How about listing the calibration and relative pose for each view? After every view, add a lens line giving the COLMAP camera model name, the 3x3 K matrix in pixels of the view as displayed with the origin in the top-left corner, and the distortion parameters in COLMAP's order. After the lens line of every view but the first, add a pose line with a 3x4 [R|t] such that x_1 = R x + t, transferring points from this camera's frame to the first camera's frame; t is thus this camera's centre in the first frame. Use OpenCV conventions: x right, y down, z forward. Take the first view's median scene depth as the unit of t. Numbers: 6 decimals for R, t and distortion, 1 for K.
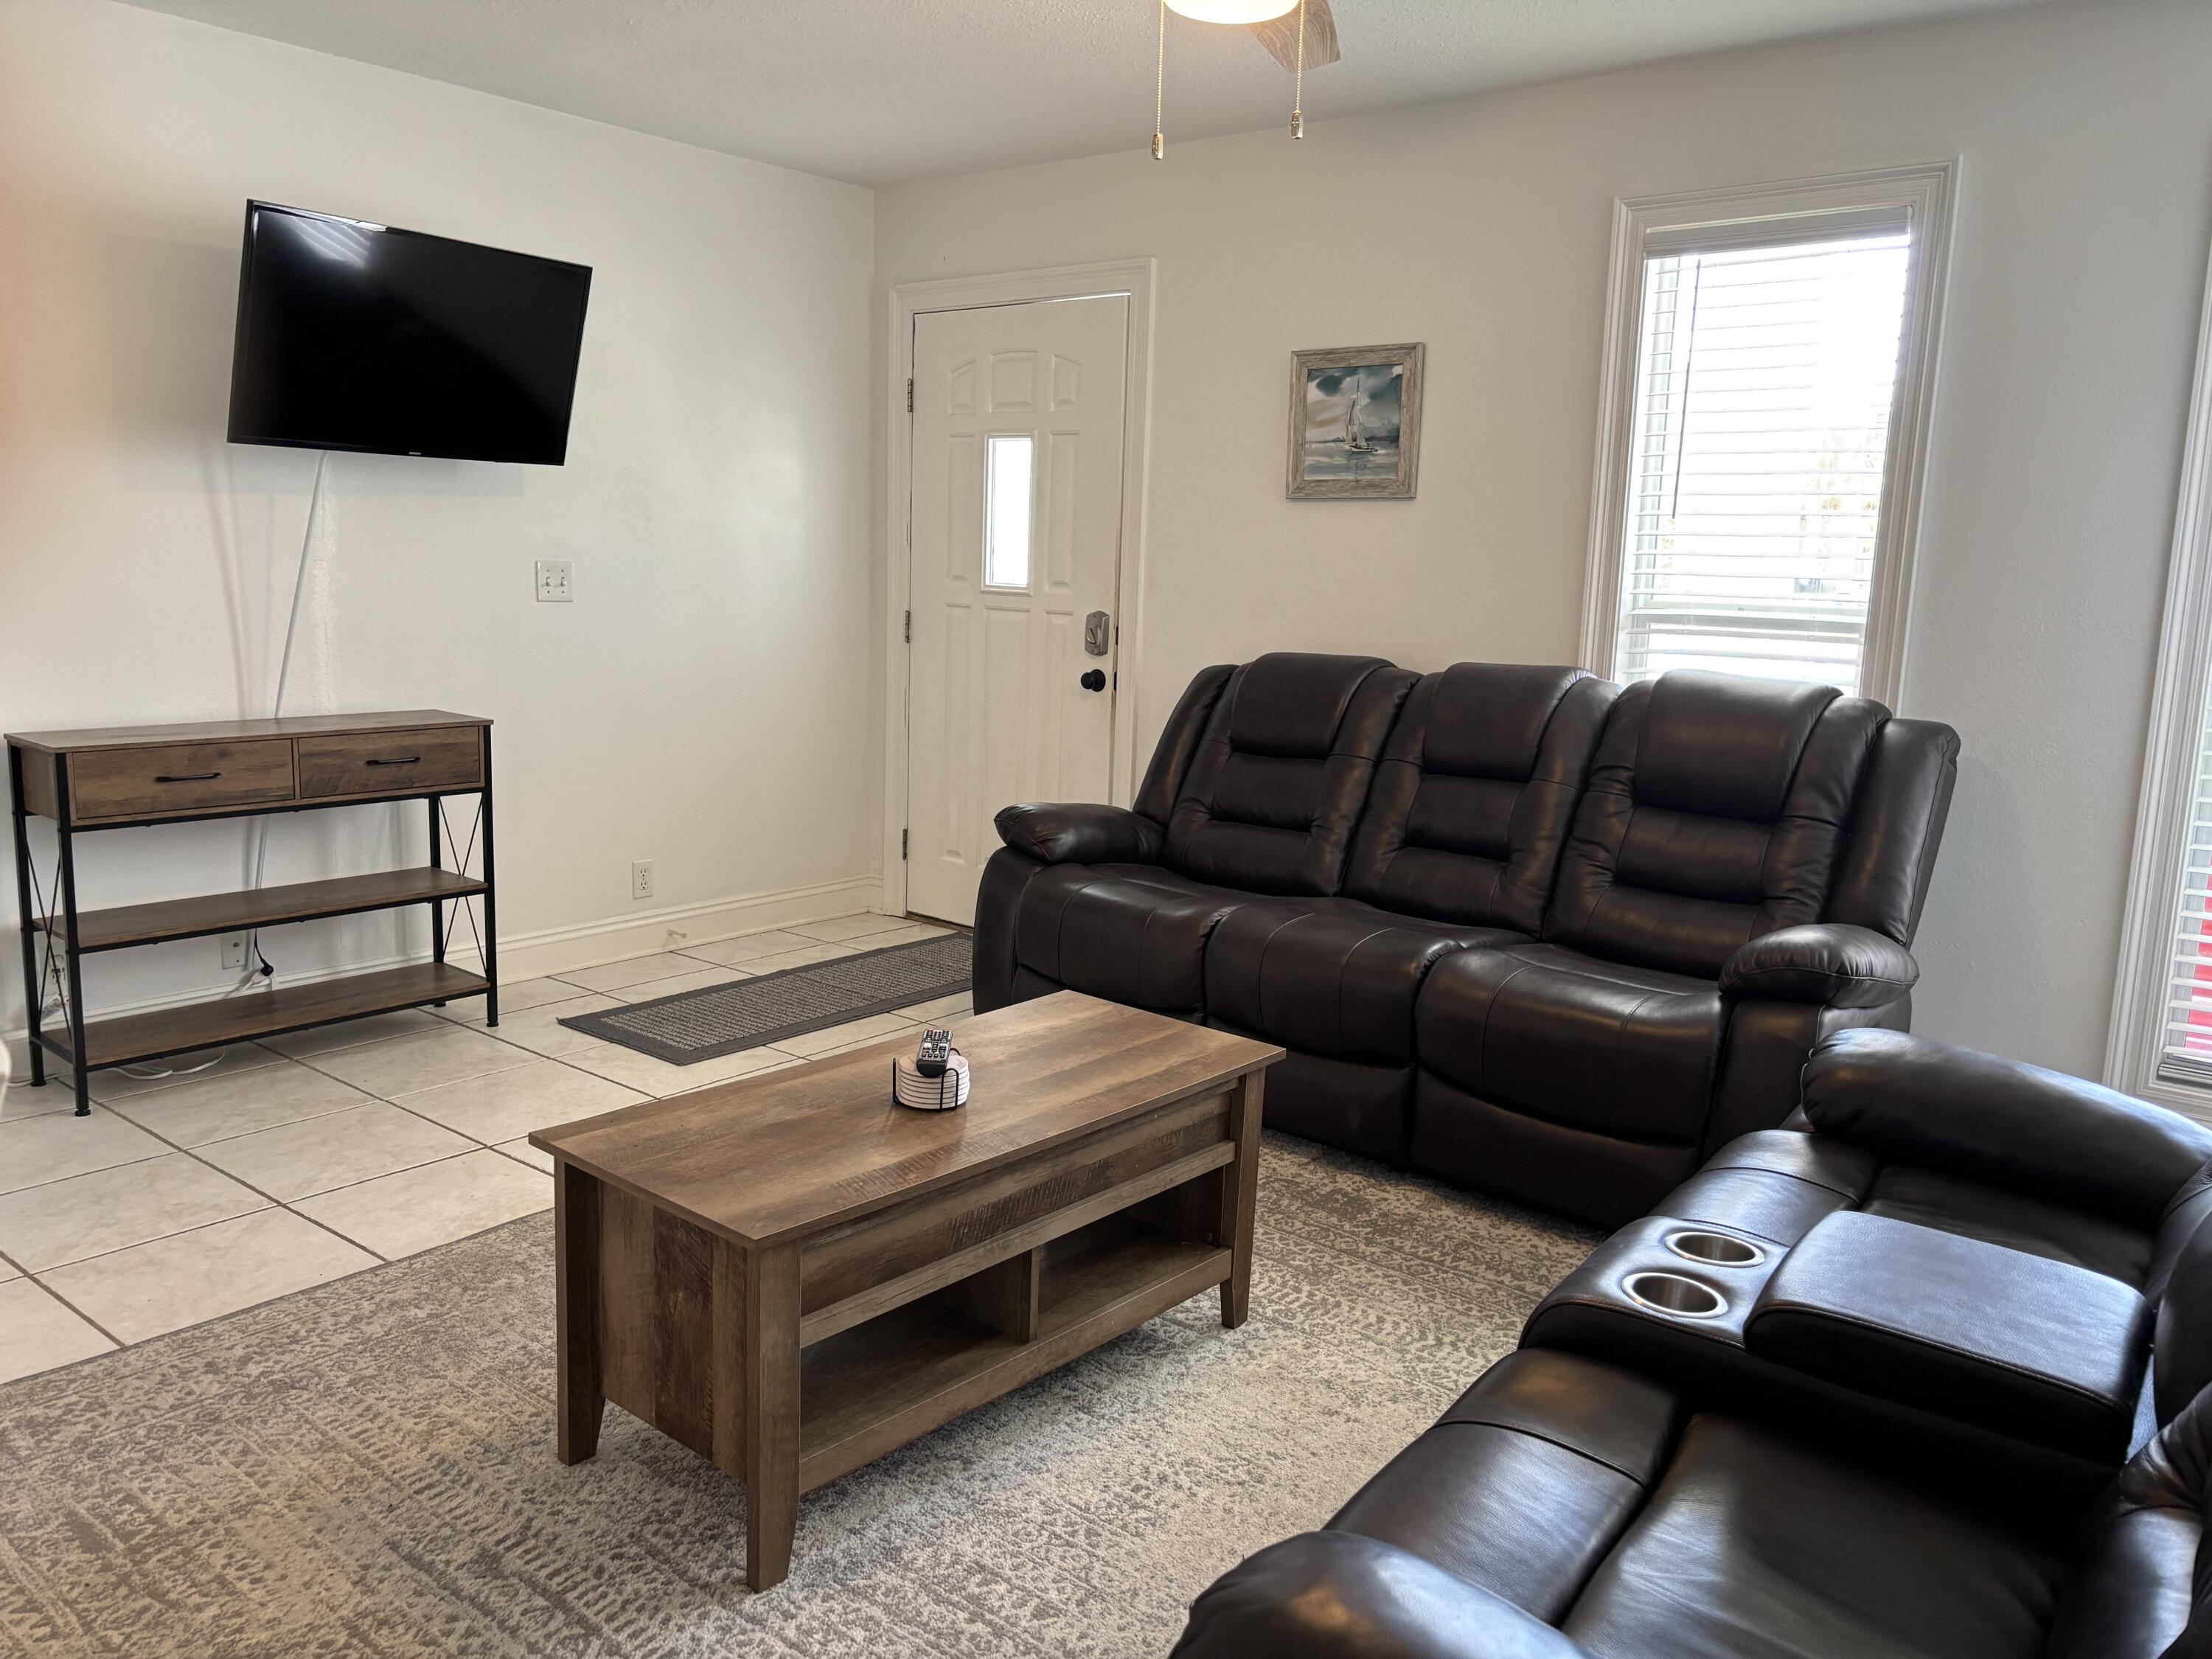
lens RADIAL K [[1676.4, 0, 1110.6], [0, 1676.4, 826.3], [0, 0, 1]] dist [0.013912, 0.003371]
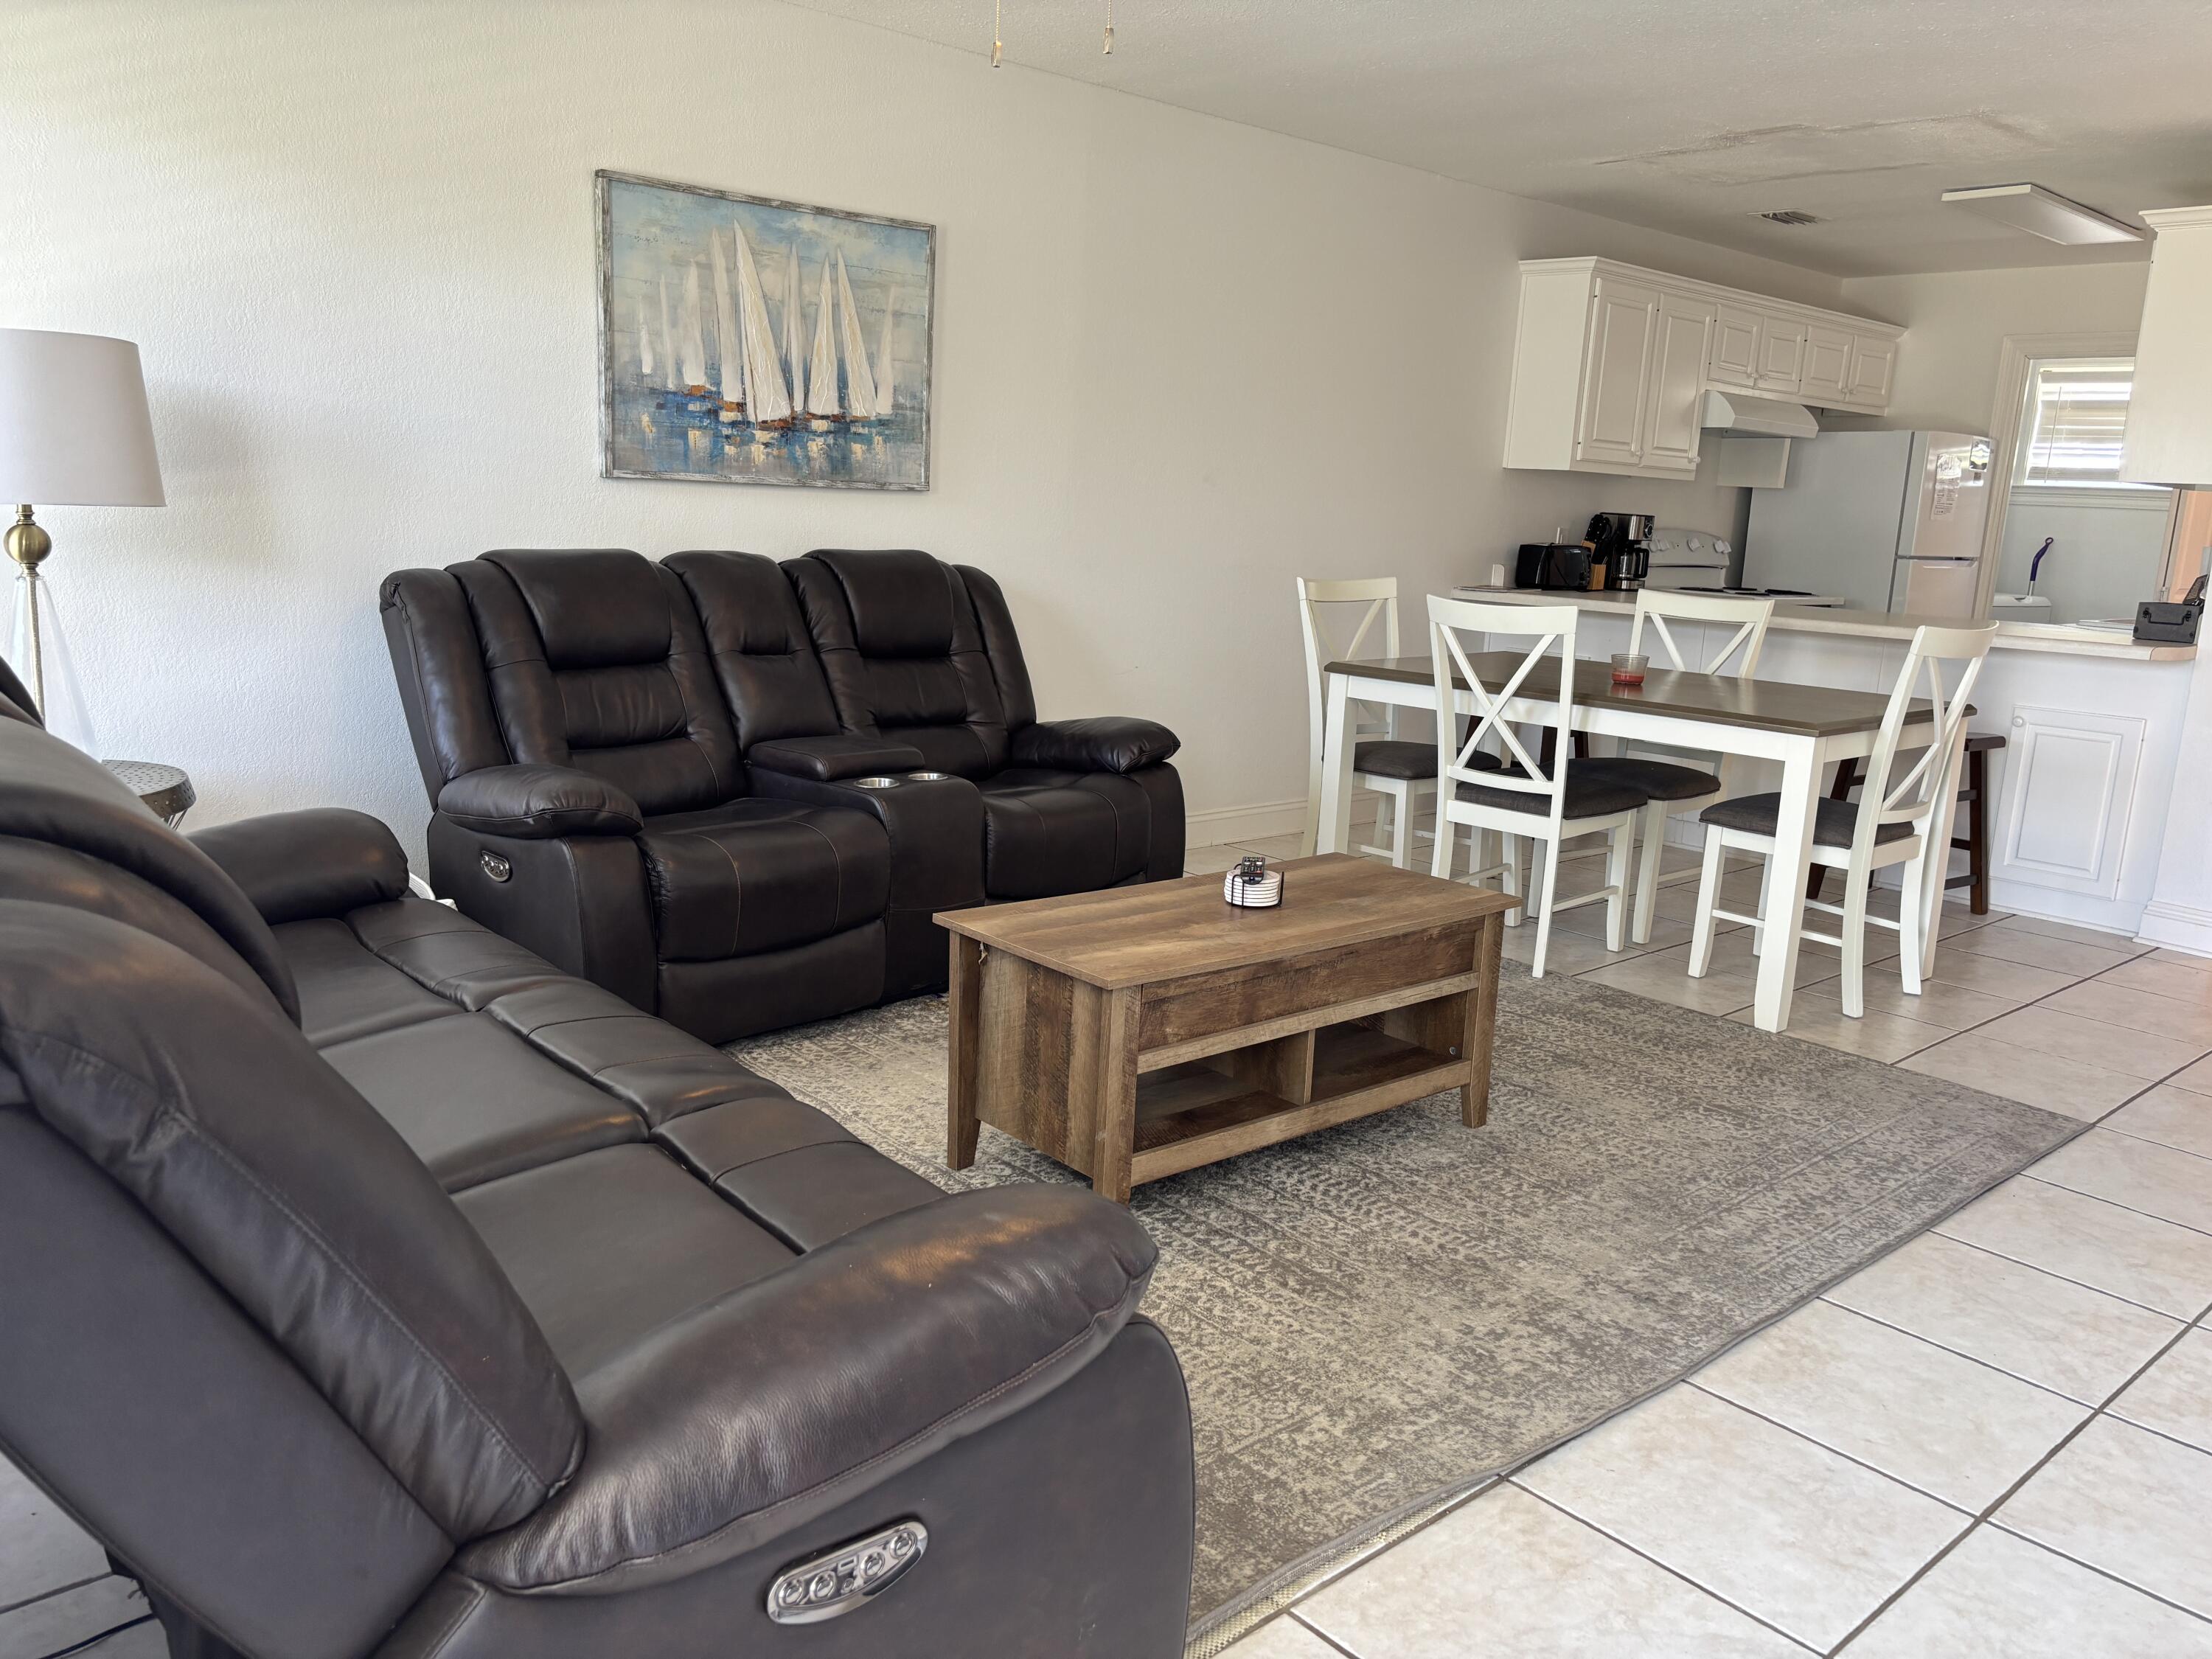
lens RADIAL K [[1676.4, 0, 1110.6], [0, 1676.4, 826.3], [0, 0, 1]] dist [0.013912, 0.003371]
pose [[-0.984115, -0.109784, 0.139520, -0.096858], [-0.053418, 0.932567, 0.357023, -0.197191], [-0.169308, 0.343898, -0.923617, 1.237649]]
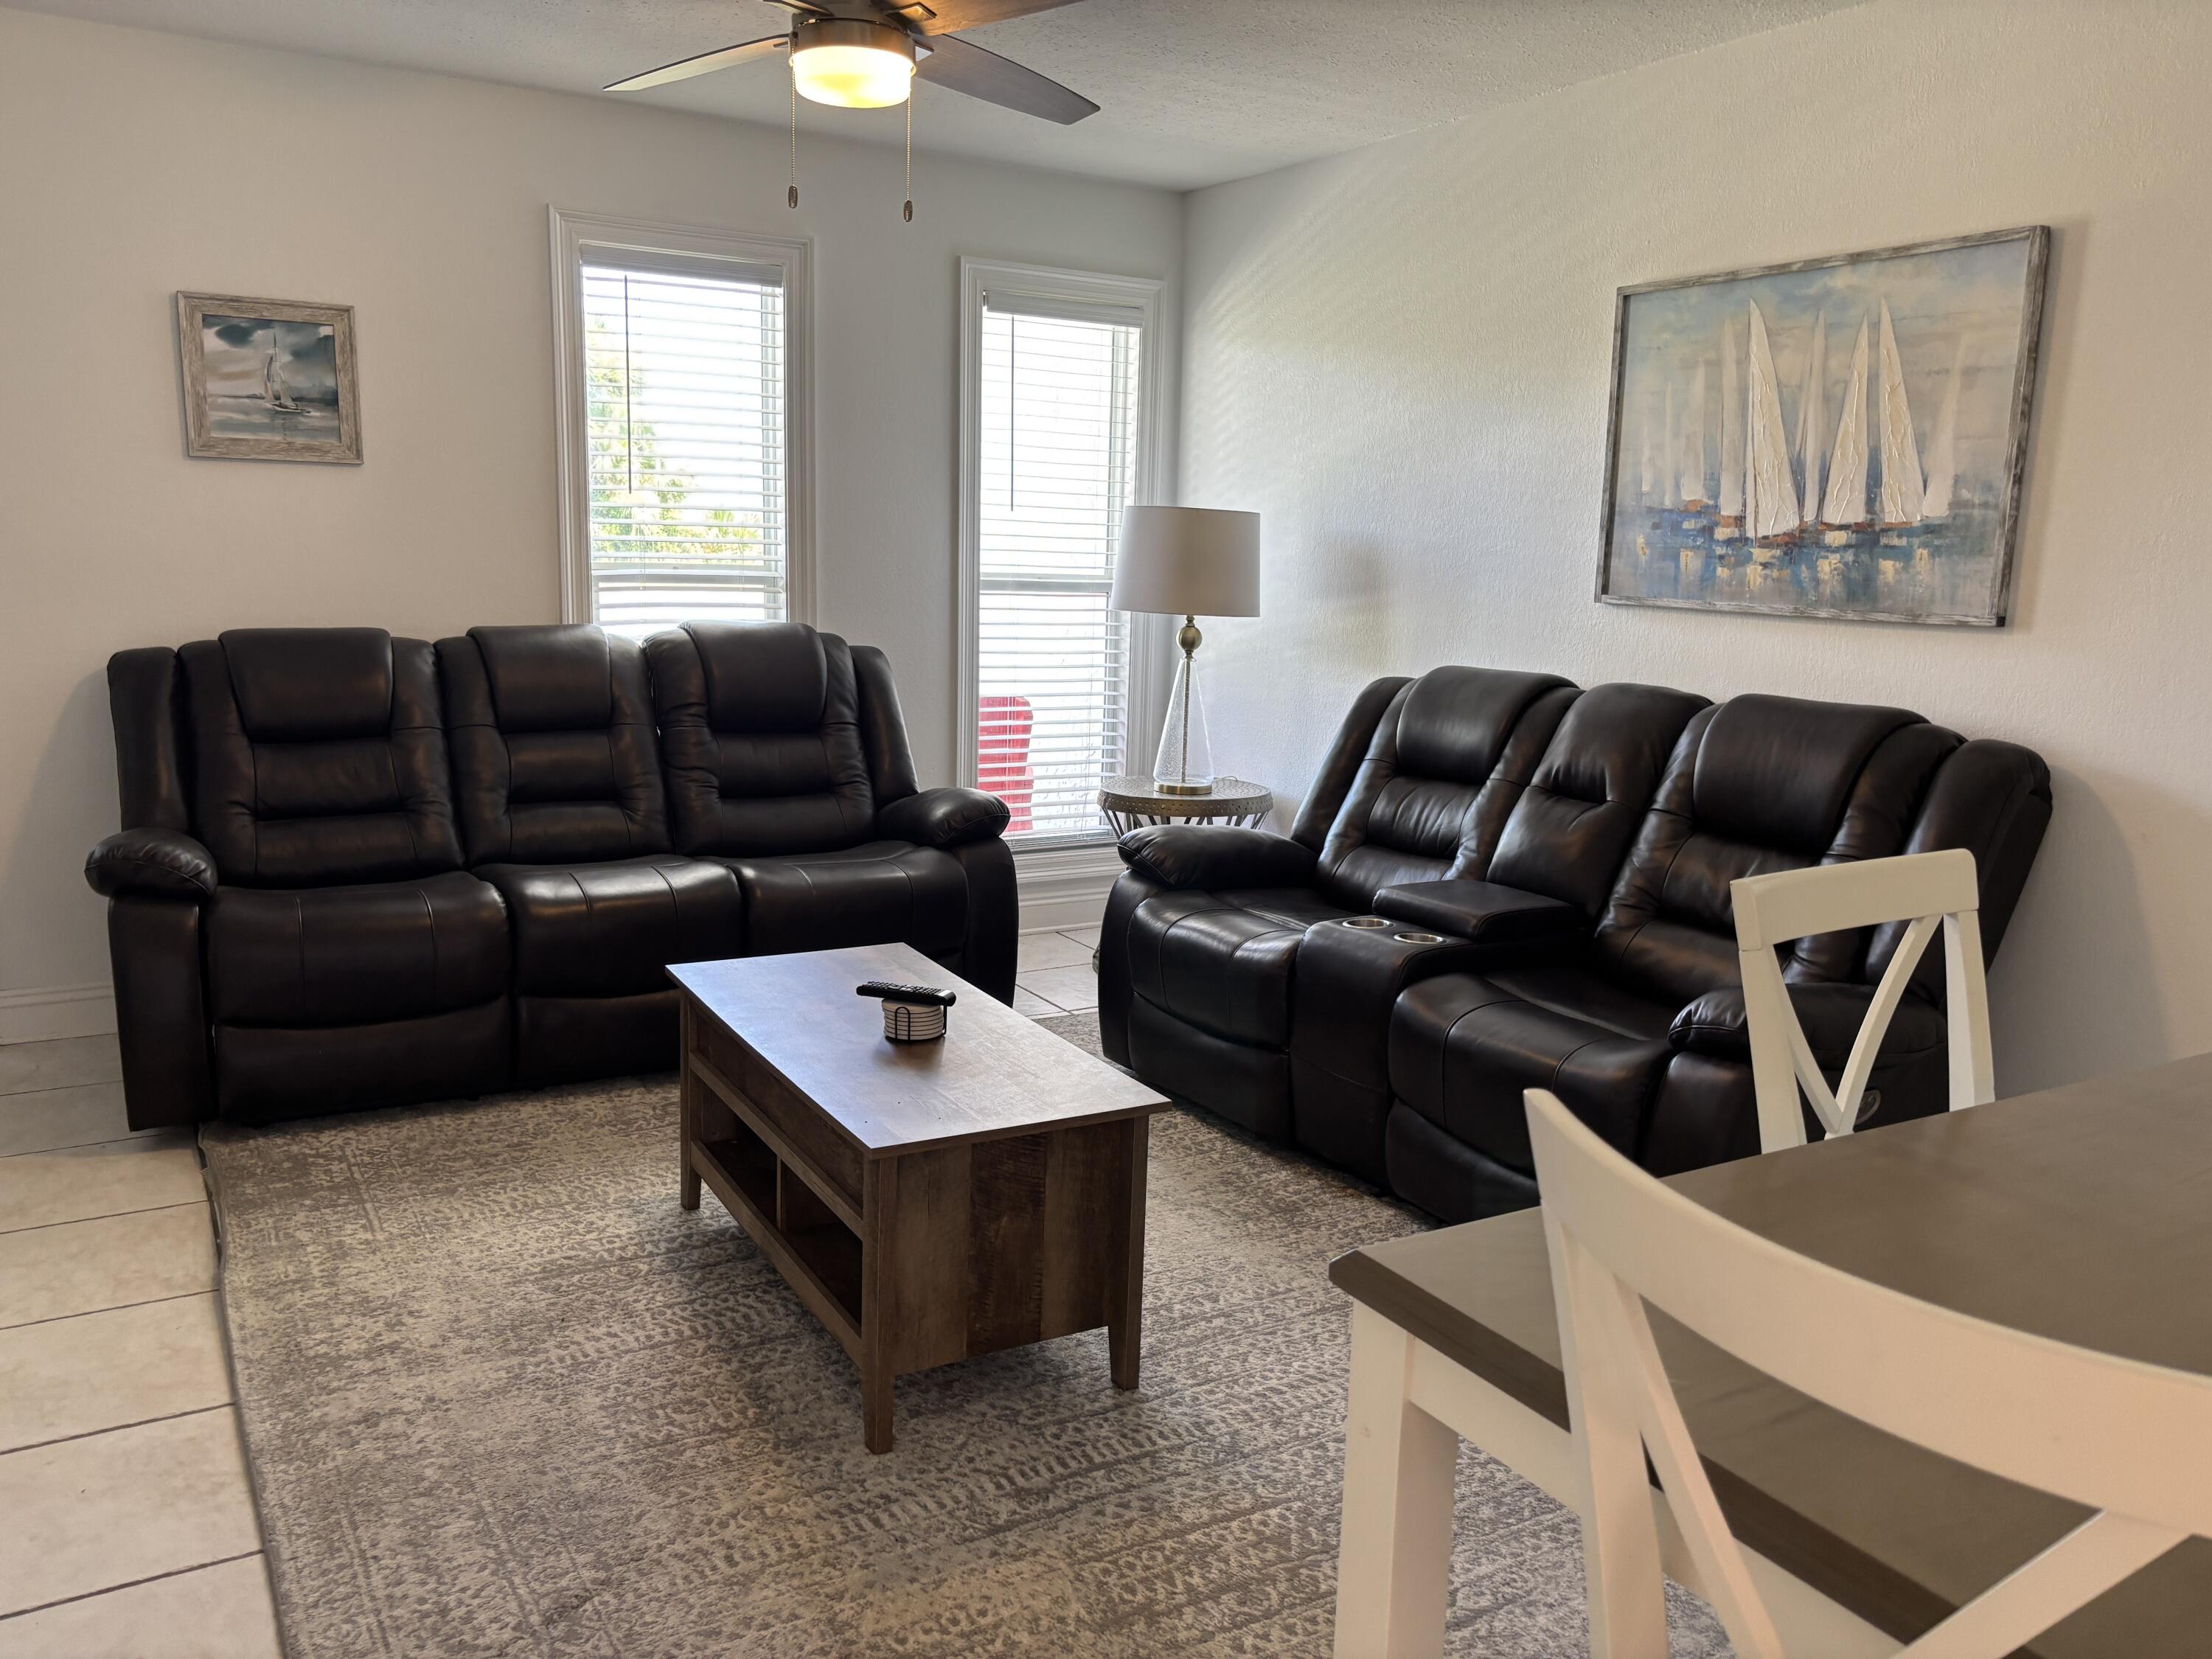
lens RADIAL K [[1676.4, 0, 1110.6], [0, 1676.4, 826.3], [0, 0, 1]] dist [0.013912, 0.003371]
pose [[0.342676, -0.181281, 0.921797, -0.622055], [0.131013, 0.980839, 0.144189, -0.071555], [-0.930274, 0.071357, 0.359860, 0.248514]]
